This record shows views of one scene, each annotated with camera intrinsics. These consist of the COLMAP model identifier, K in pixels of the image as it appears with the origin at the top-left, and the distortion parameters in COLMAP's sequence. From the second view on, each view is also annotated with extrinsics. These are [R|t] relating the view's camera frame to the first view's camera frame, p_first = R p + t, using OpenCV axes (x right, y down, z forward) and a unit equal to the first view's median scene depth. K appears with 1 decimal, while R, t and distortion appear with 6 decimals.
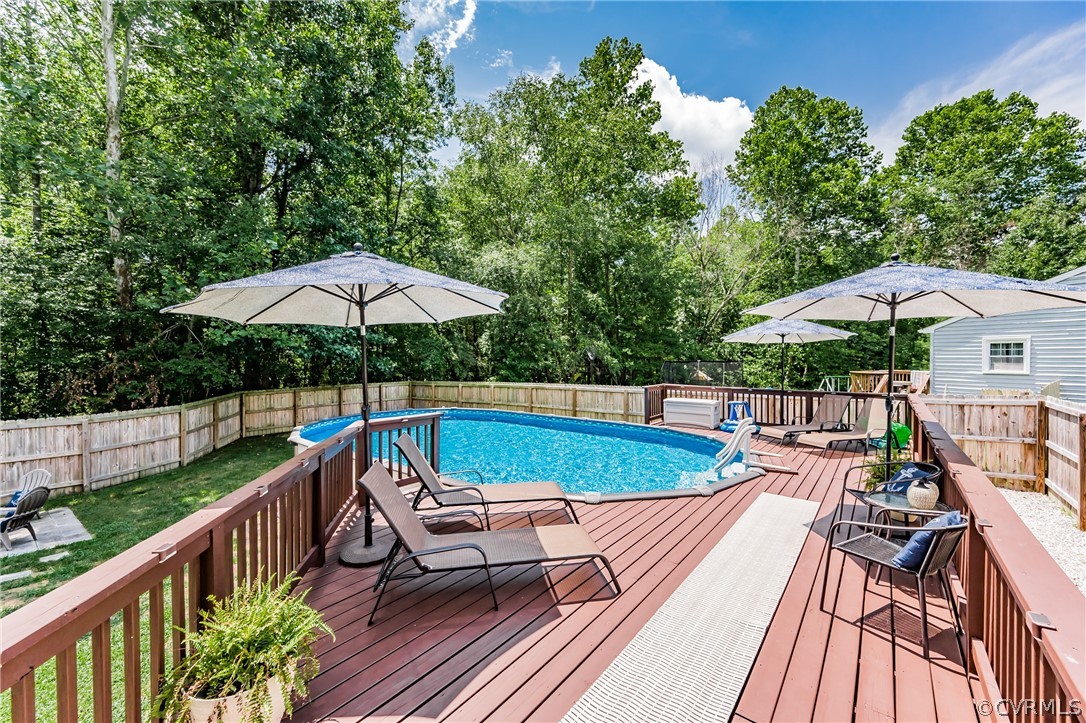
lens RADIAL K [[435.5, 0, 540.9], [0, 435.5, 362.4], [0, 0, 1]] dist [-0.002285, 0.000121]
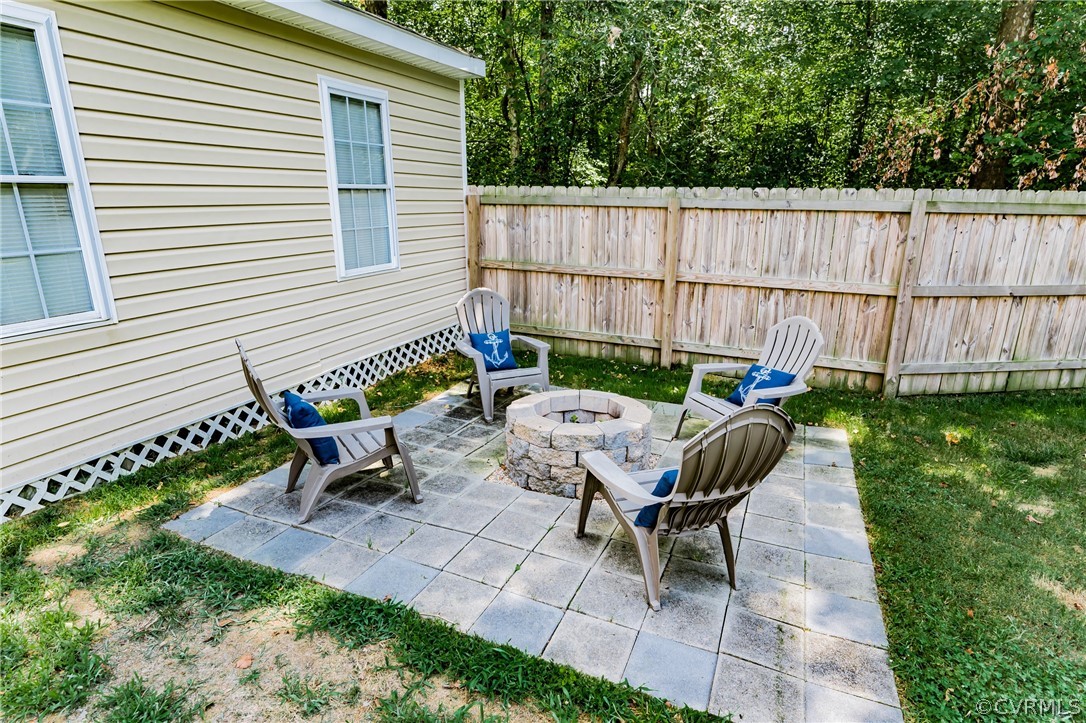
lens RADIAL K [[594.2, 0, 549.7], [0, 594.2, 366.6], [0, 0, 1]] dist [-0.002976, 0.001067]
pose [[0.255783, 0.269601, -0.928381, -0.619772], [-0.011999, 0.961138, 0.275807, 0.127492], [0.966660, -0.059407, 0.249077, 0.561535]]
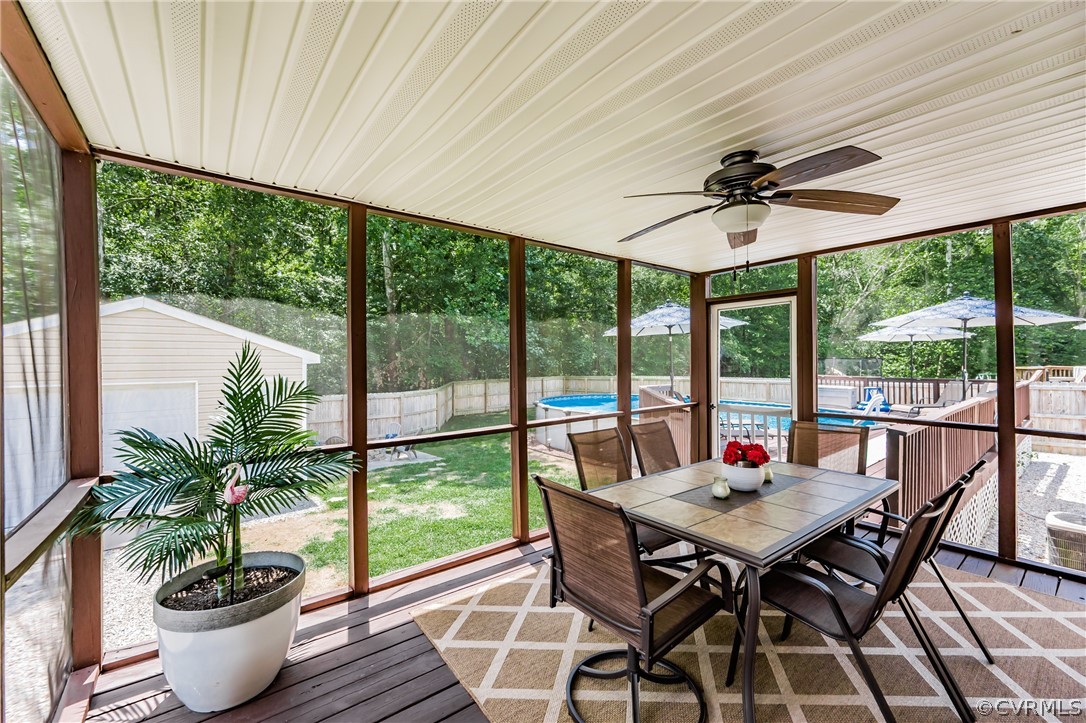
lens RADIAL K [[435.5, 0, 542.5], [0, 435.5, 356.5], [0, 0, 1]] dist [-0.002285, 0.000121]
pose [[0.972650, -0.004443, -0.232233, -0.200645], [0.001104, 0.999894, -0.014503, 0.017584], [0.232272, 0.013850, 0.972552, -0.487198]]
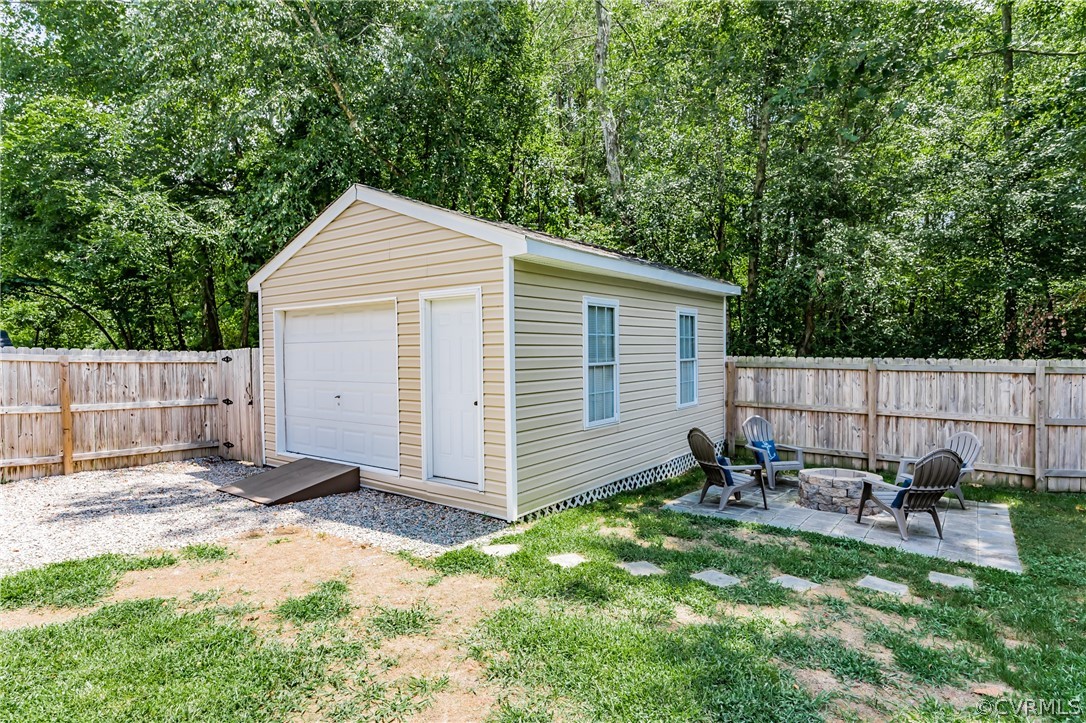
lens RADIAL K [[594.2, 0, 541.5], [0, 594.2, 360.8], [0, 0, 1]] dist [-0.002976, 0.001067]
pose [[0.021238, 0.021137, -0.999551, -0.260149], [-0.002137, 0.999775, 0.021096, 0.104983], [0.999772, 0.001688, 0.021279, 0.304102]]
